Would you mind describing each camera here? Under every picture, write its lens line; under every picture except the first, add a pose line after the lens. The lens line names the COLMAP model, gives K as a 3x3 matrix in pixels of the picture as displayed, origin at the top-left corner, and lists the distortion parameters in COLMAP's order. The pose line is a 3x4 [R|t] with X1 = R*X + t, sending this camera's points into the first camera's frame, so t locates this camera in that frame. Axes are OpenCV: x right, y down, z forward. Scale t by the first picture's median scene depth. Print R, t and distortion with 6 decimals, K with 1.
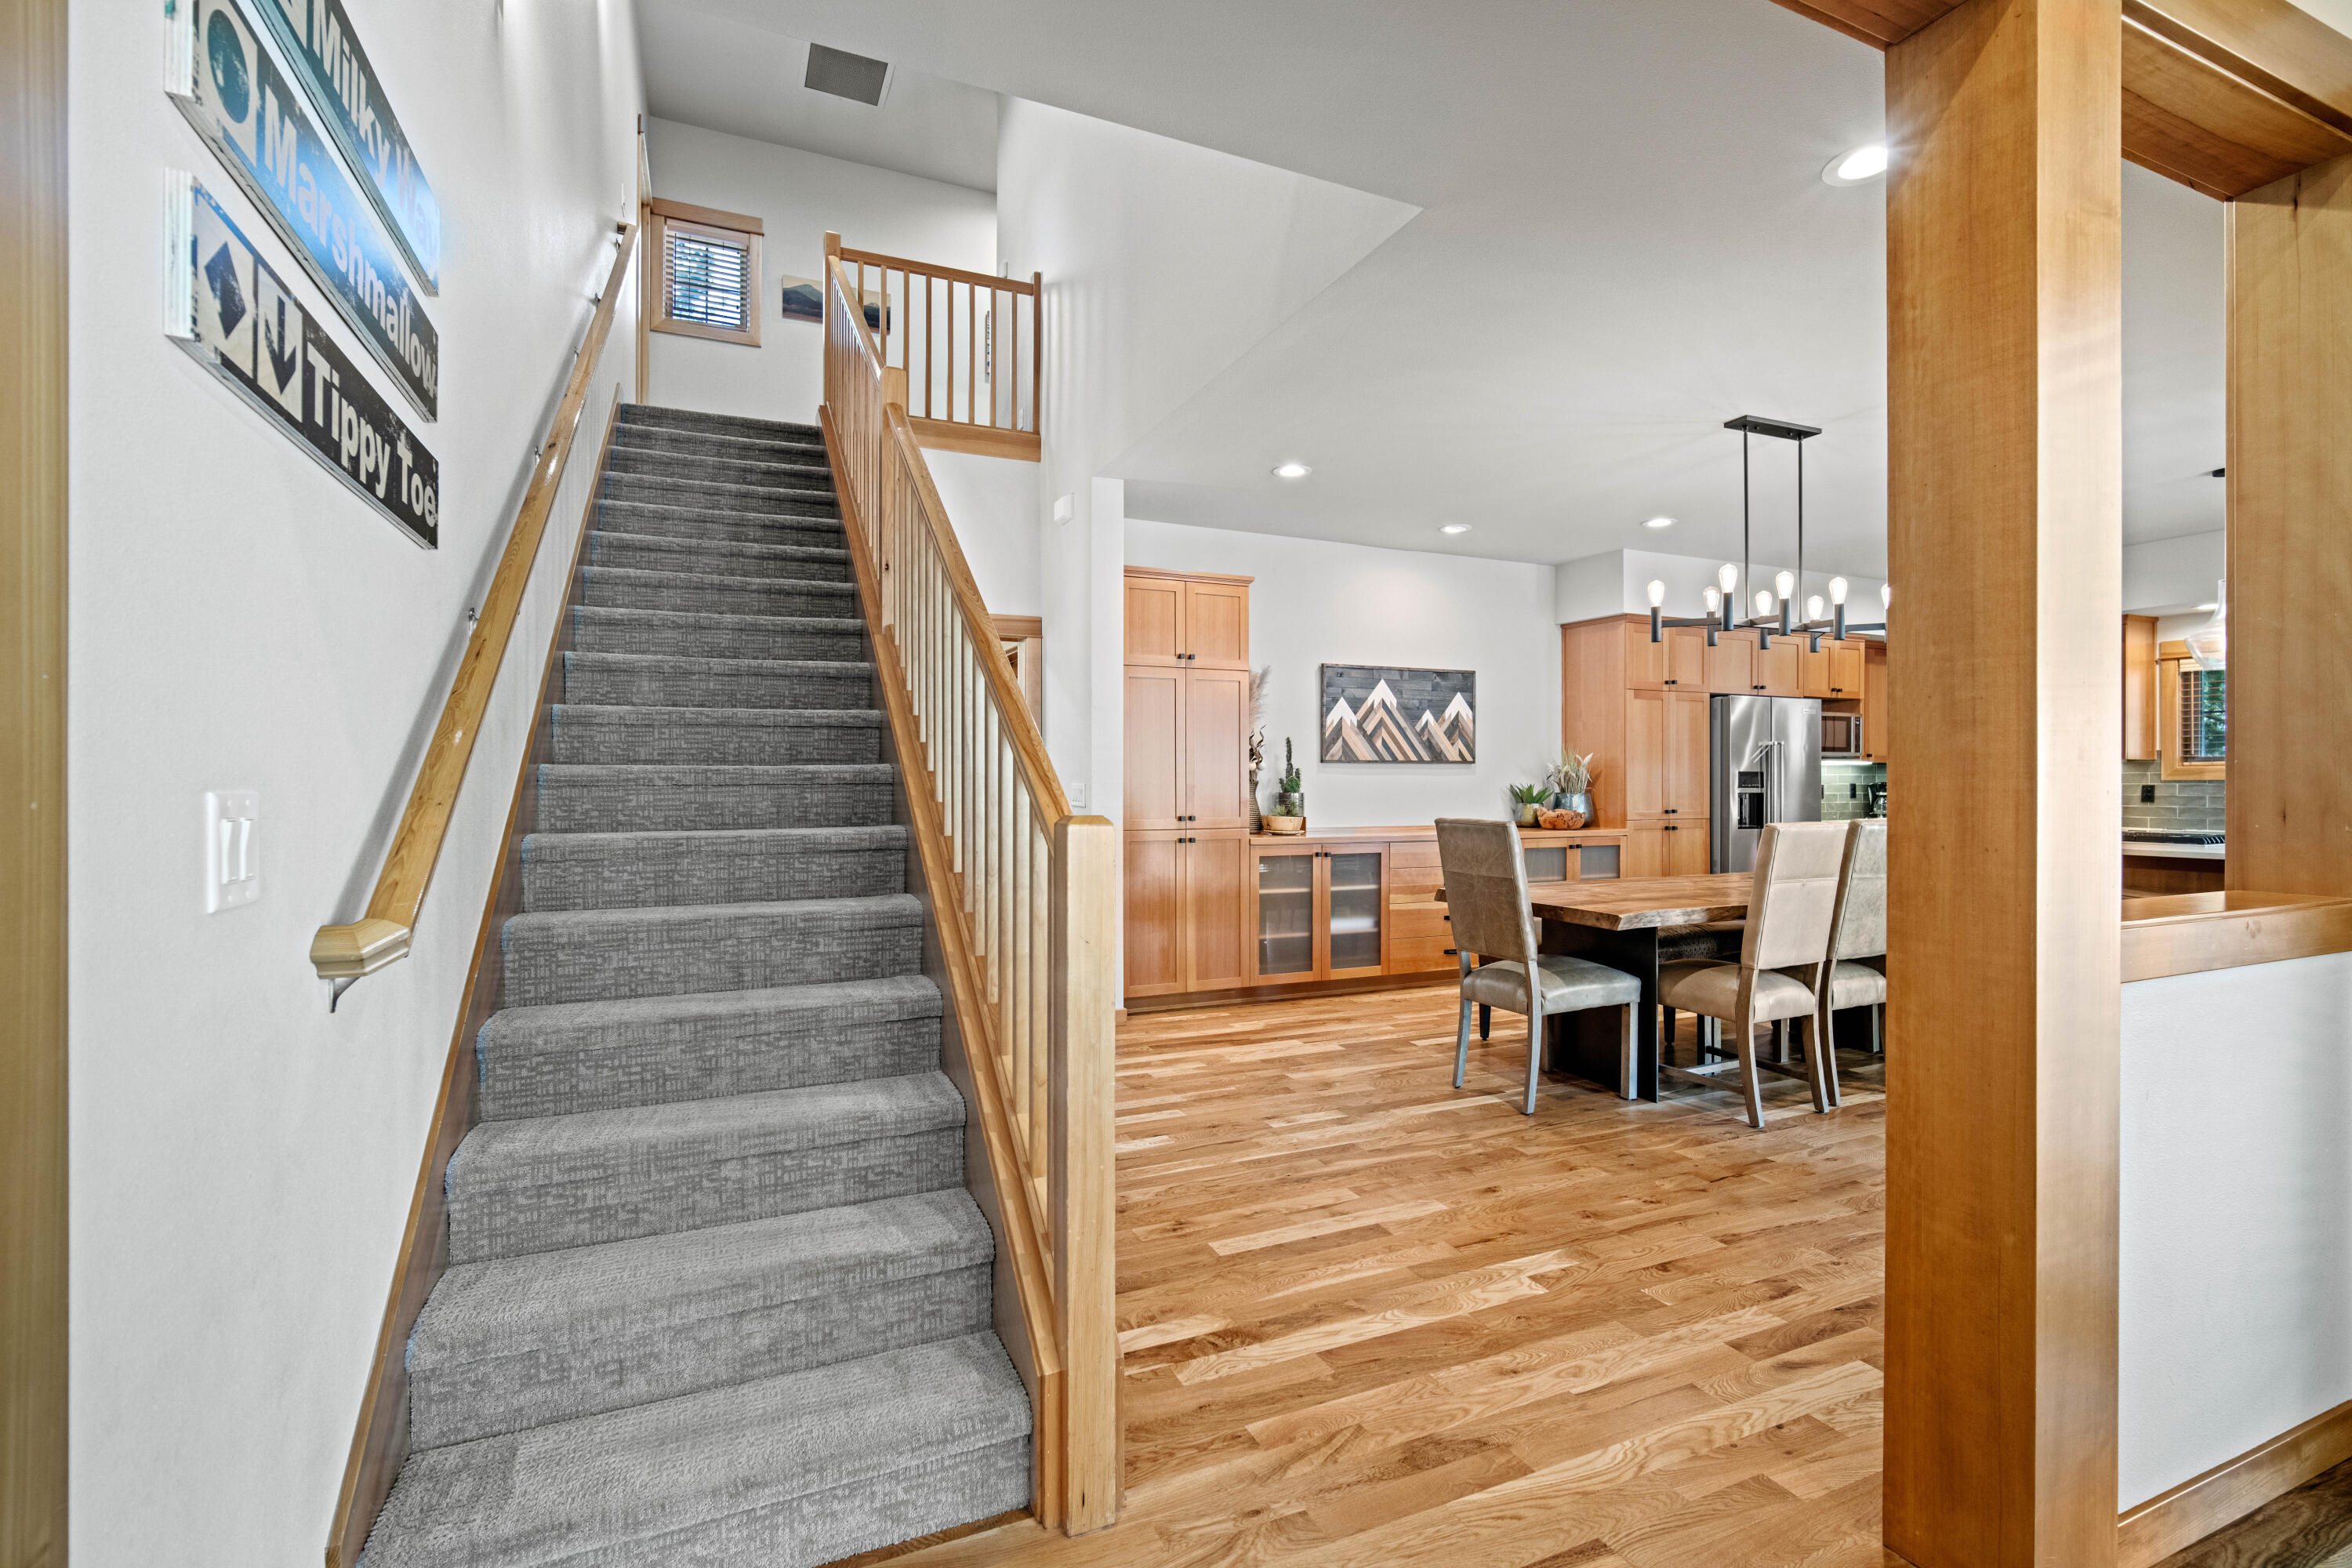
lens RADIAL K [[1030.7, 0, 1170.3], [0, 1030.7, 784.0], [0, 0, 1]] dist [-0.009674, 0.002417]
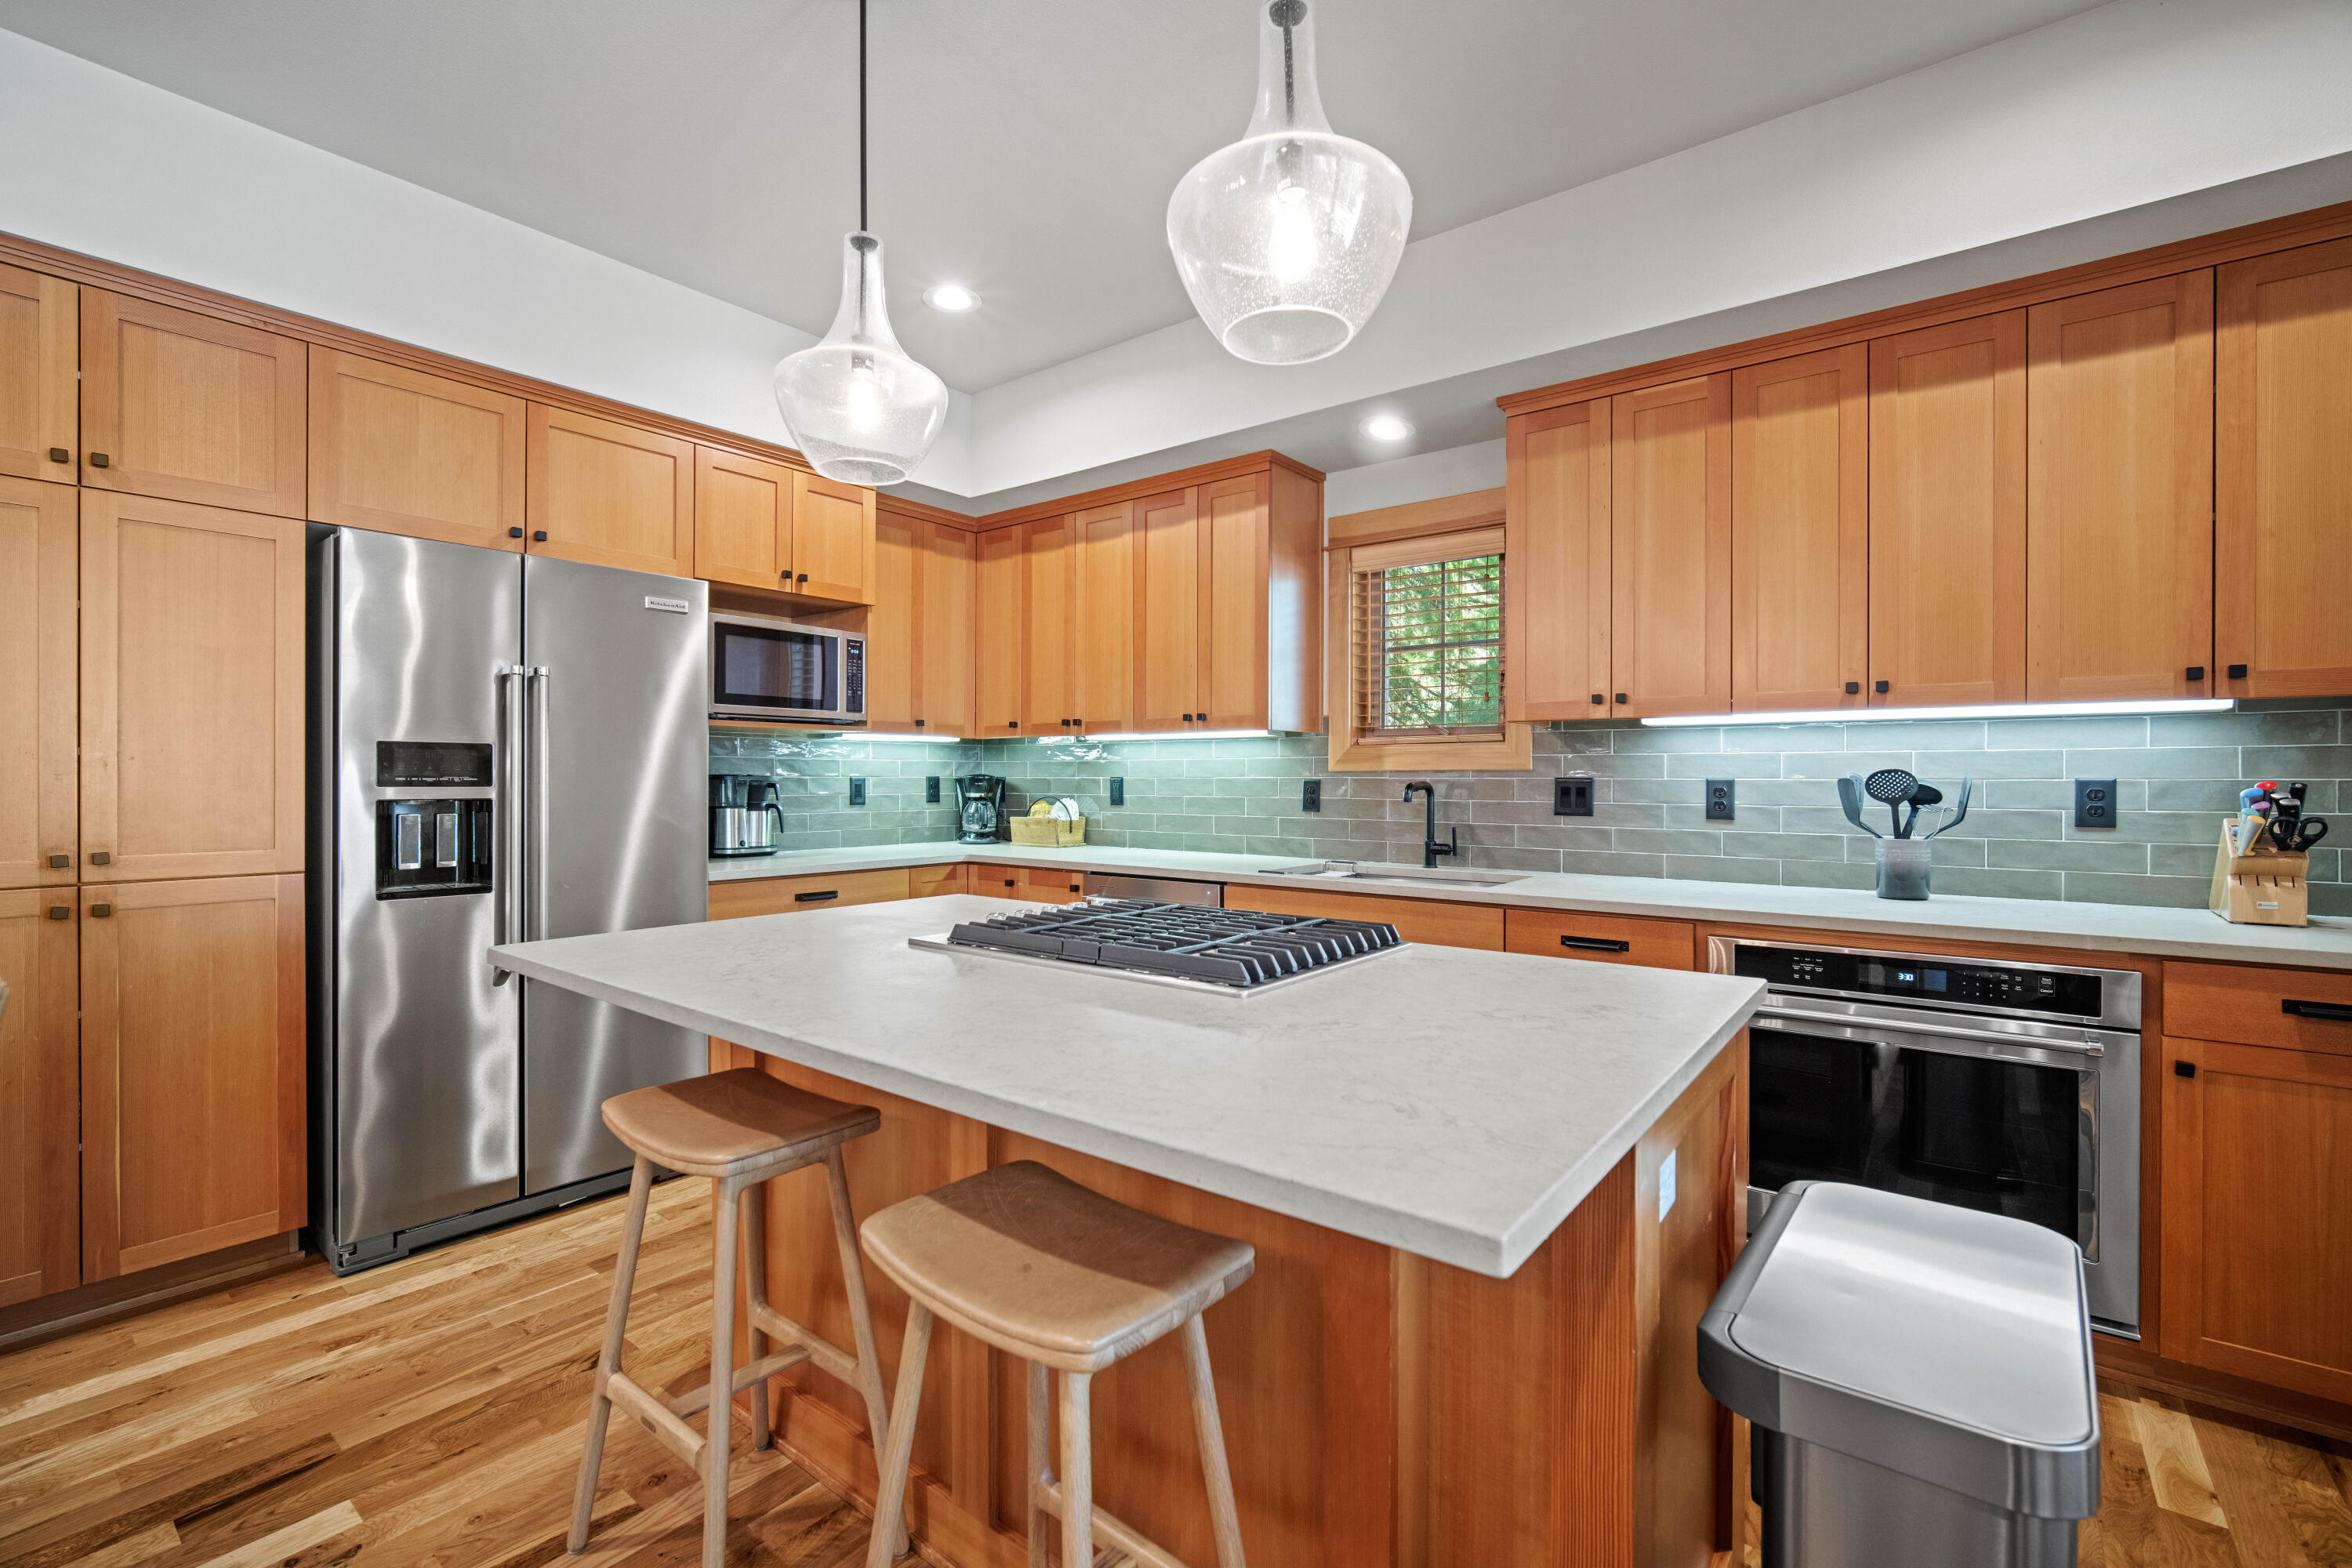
lens RADIAL K [[1030.7, 0, 1162.9], [0, 1030.7, 775.3], [0, 0, 1]] dist [-0.009674, 0.002417]
pose [[0.881367, 0.002764, 0.472425, 0.656318], [-0.001179, 0.999993, -0.003651, 0.000766], [-0.472431, 0.002662, 0.881364, 0.581024]]
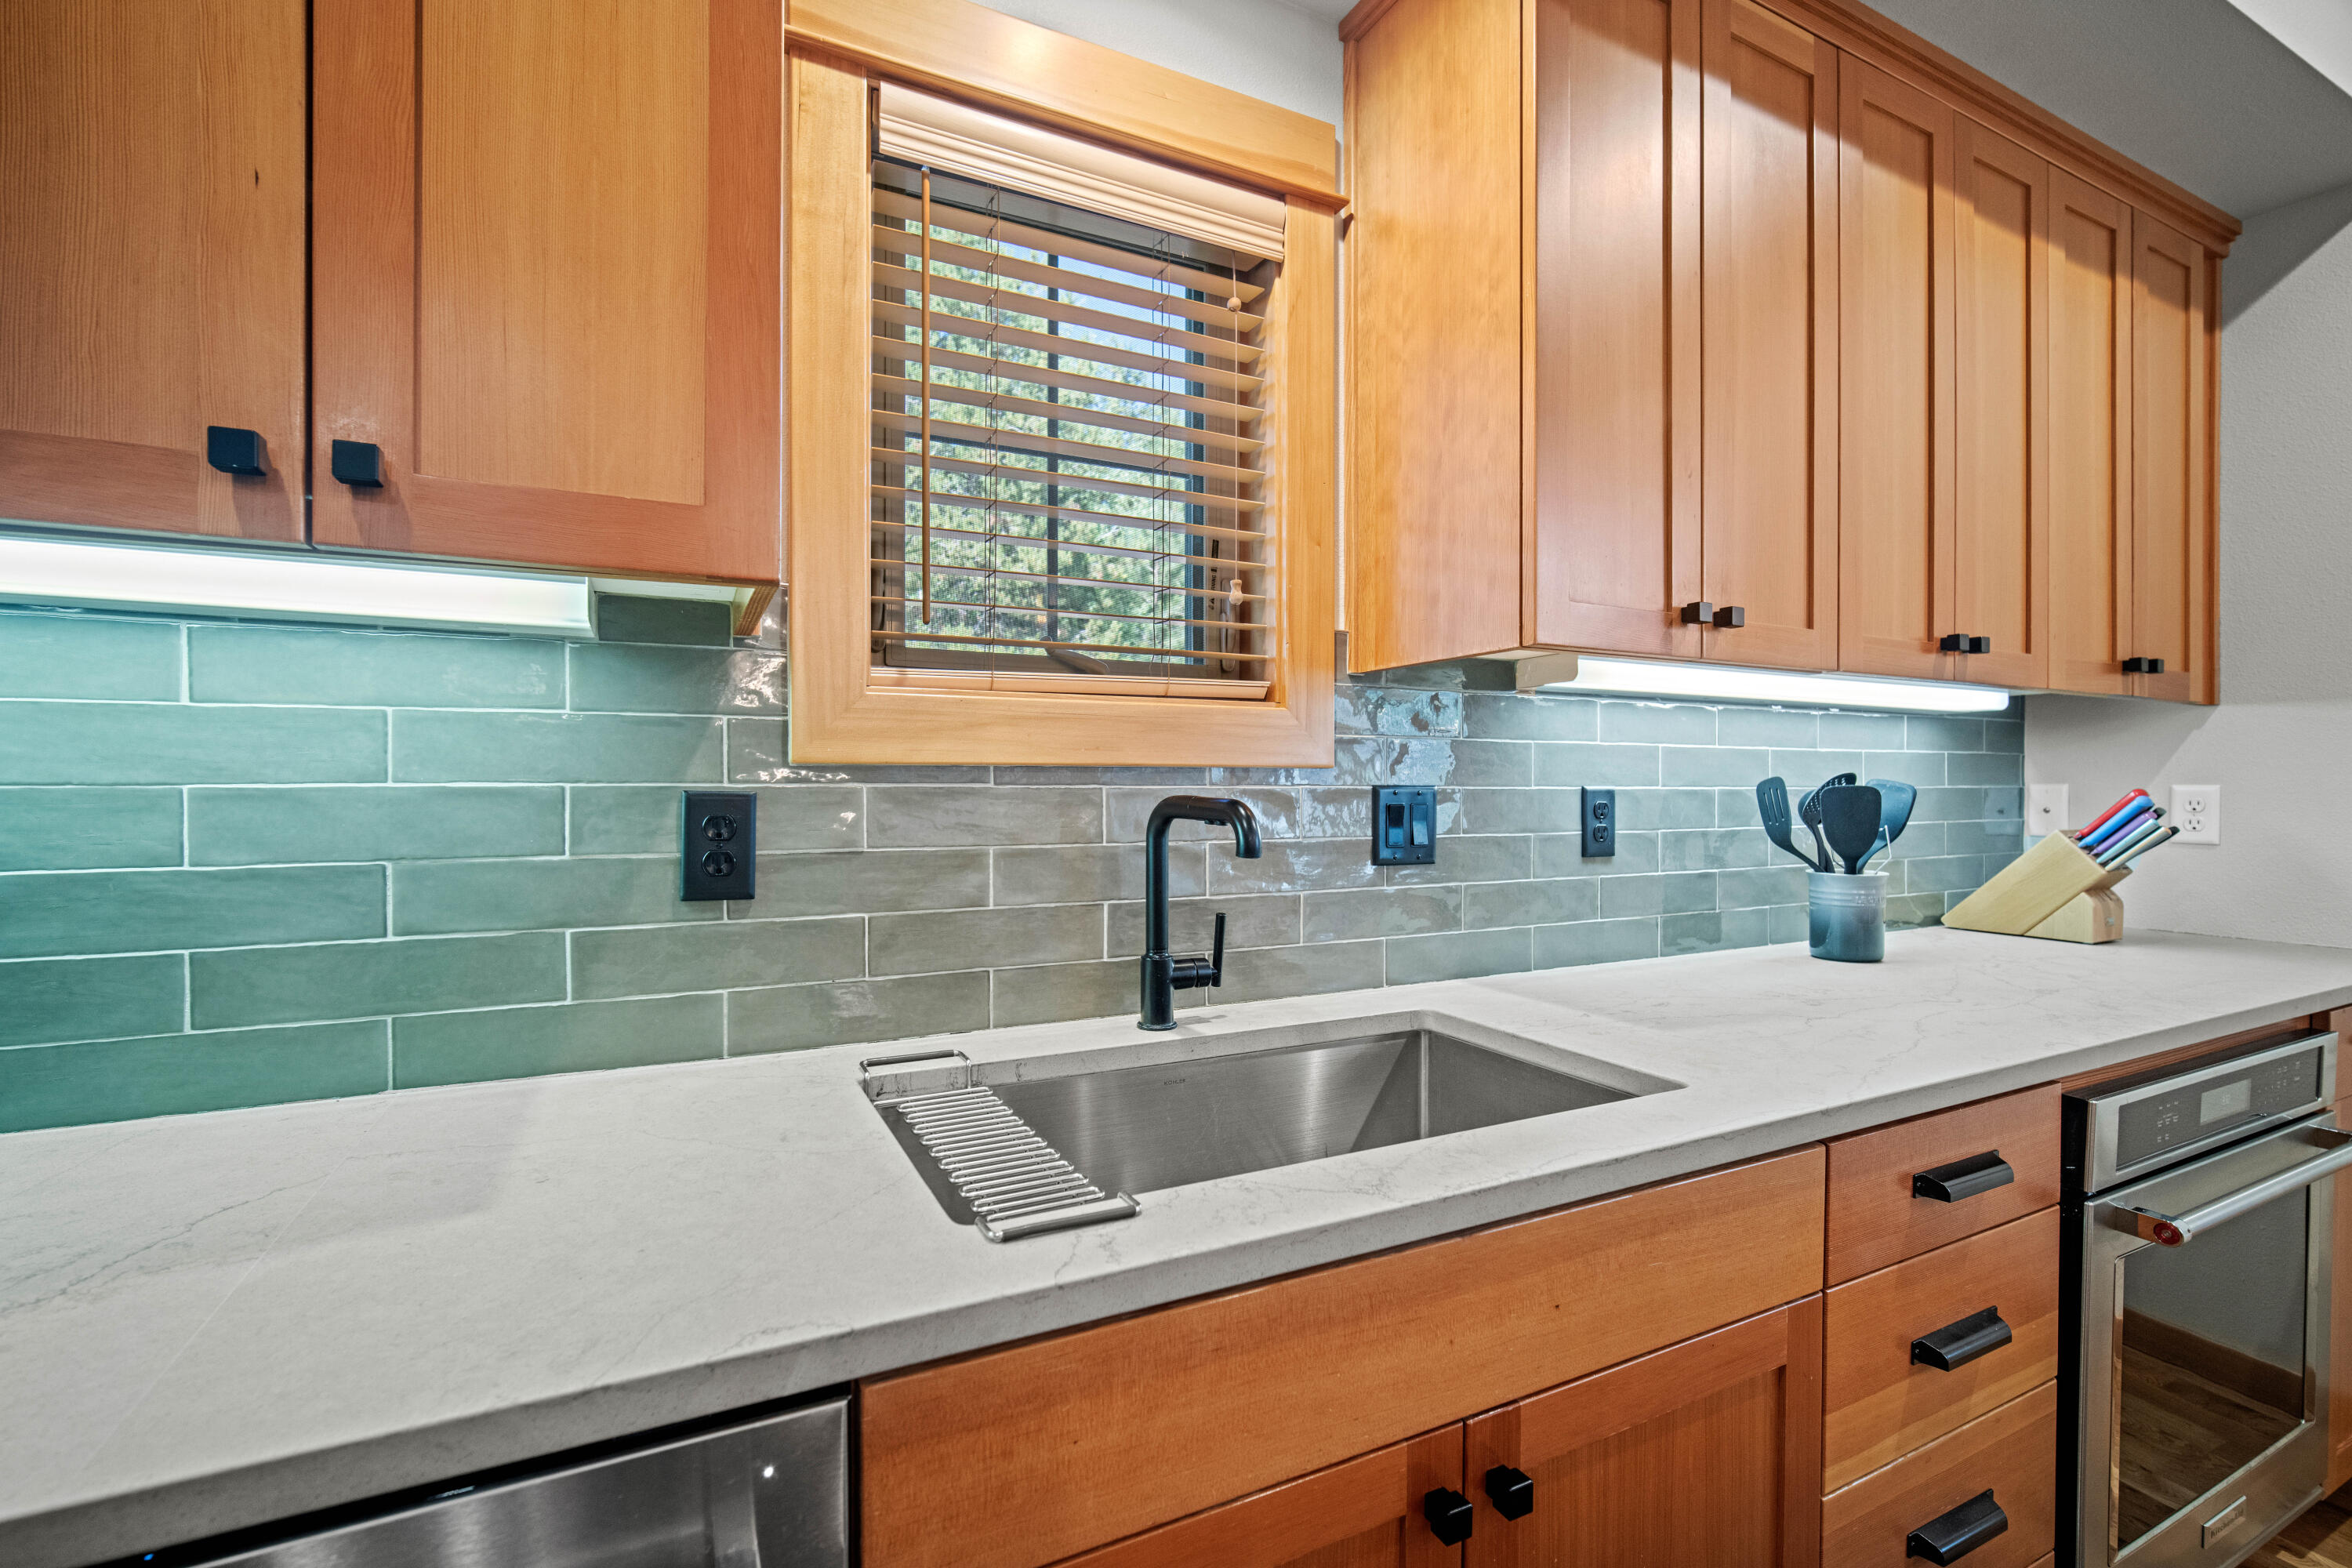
lens RADIAL K [[1030.7, 0, 1176.7], [0, 1030.7, 793.2], [0, 0, 1]] dist [-0.009674, 0.002417]
pose [[-0.052864, -0.006800, 0.998579, 0.828422], [0.001089, 0.999976, 0.006867, 0.000154], [-0.998601, 0.001451, -0.052855, 0.982680]]
